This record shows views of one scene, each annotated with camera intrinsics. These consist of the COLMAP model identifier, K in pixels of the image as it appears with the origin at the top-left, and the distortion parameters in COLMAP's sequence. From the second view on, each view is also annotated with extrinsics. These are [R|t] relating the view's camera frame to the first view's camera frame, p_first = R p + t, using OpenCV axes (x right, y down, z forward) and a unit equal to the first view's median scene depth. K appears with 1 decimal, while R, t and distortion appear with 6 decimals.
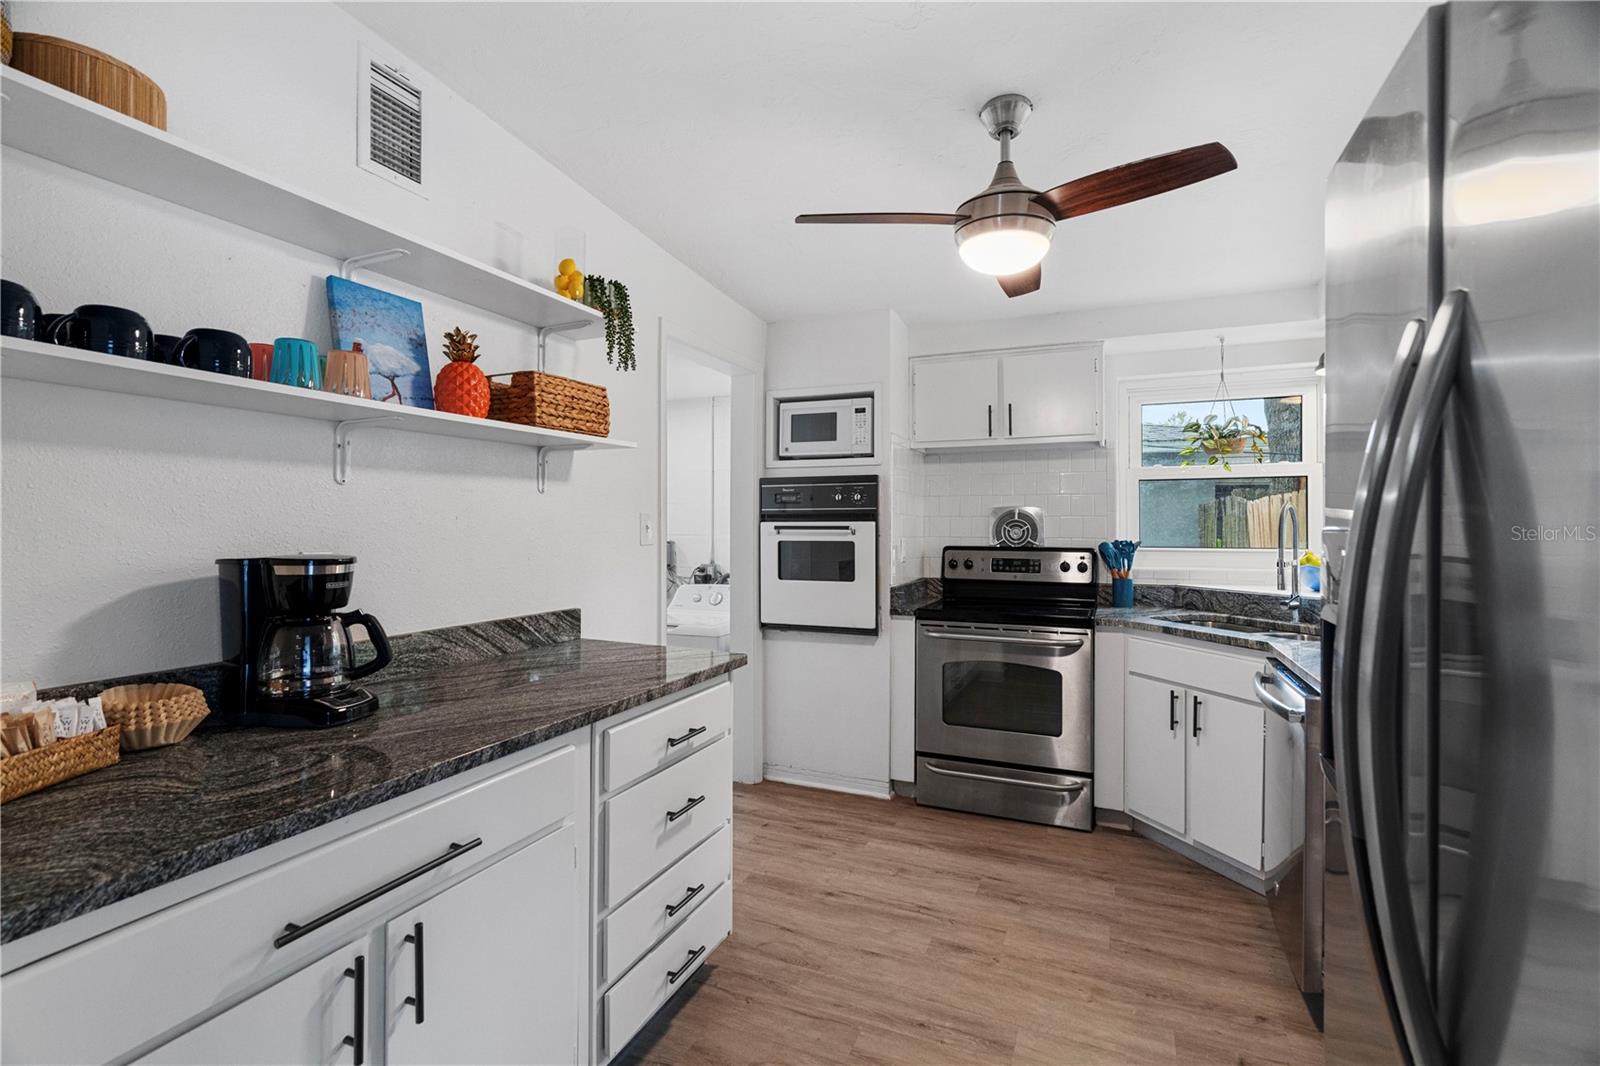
lens RADIAL K [[727.7, 0, 794.8], [0, 727.7, 524.9], [0, 0, 1]] dist [-0.003454, 0.002102]
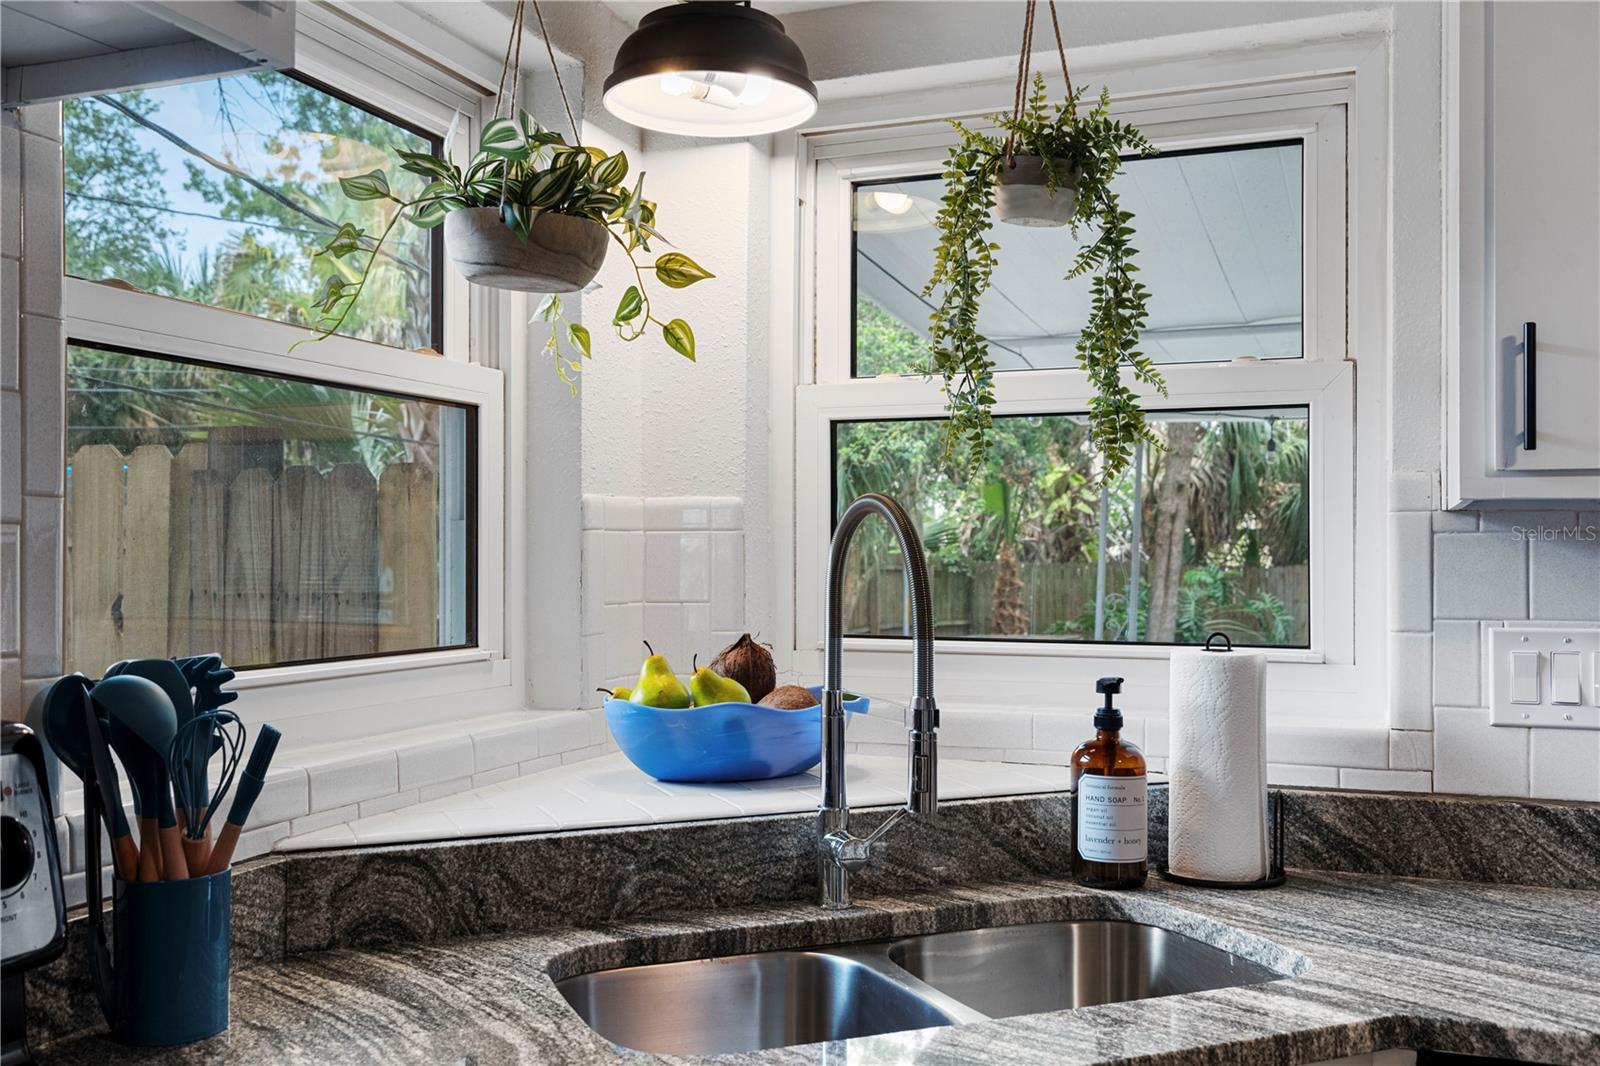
lens RADIAL K [[1453.9, 0, 795.9], [0, 1453.9, 544.1], [0, 0, 1]] dist [0.019471, 0.000000]
pose [[-0.043652, 0.010405, 0.998993, 0.106011], [-0.003679, 0.999937, -0.010575, -0.004065], [-0.999040, -0.004137, -0.043611, 1.042859]]
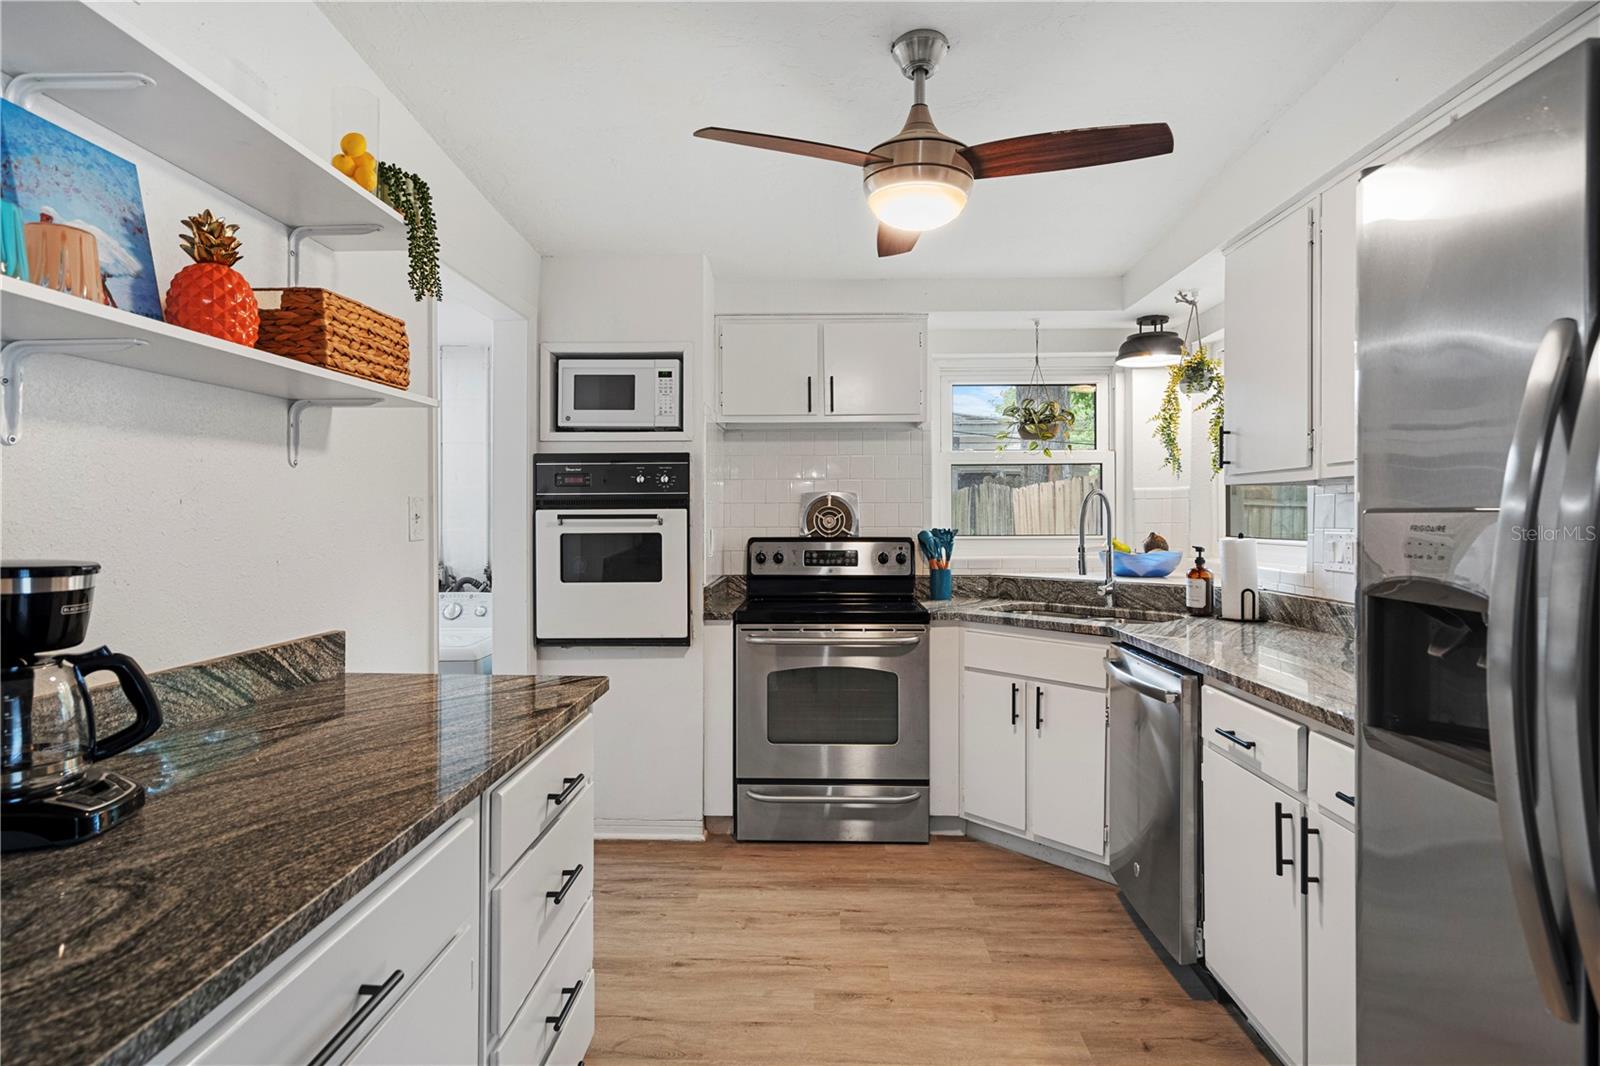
lens RADIAL K [[859.2, 0, 797.5], [0, 859.2, 518.1], [0, 0, 1]] dist [0.006042, 0.000855]
pose [[0.927181, -0.005260, 0.374577, -0.164974], [0.004090, 0.999984, 0.003919, 0.003073], [-0.374592, -0.002102, 0.927188, 0.049036]]
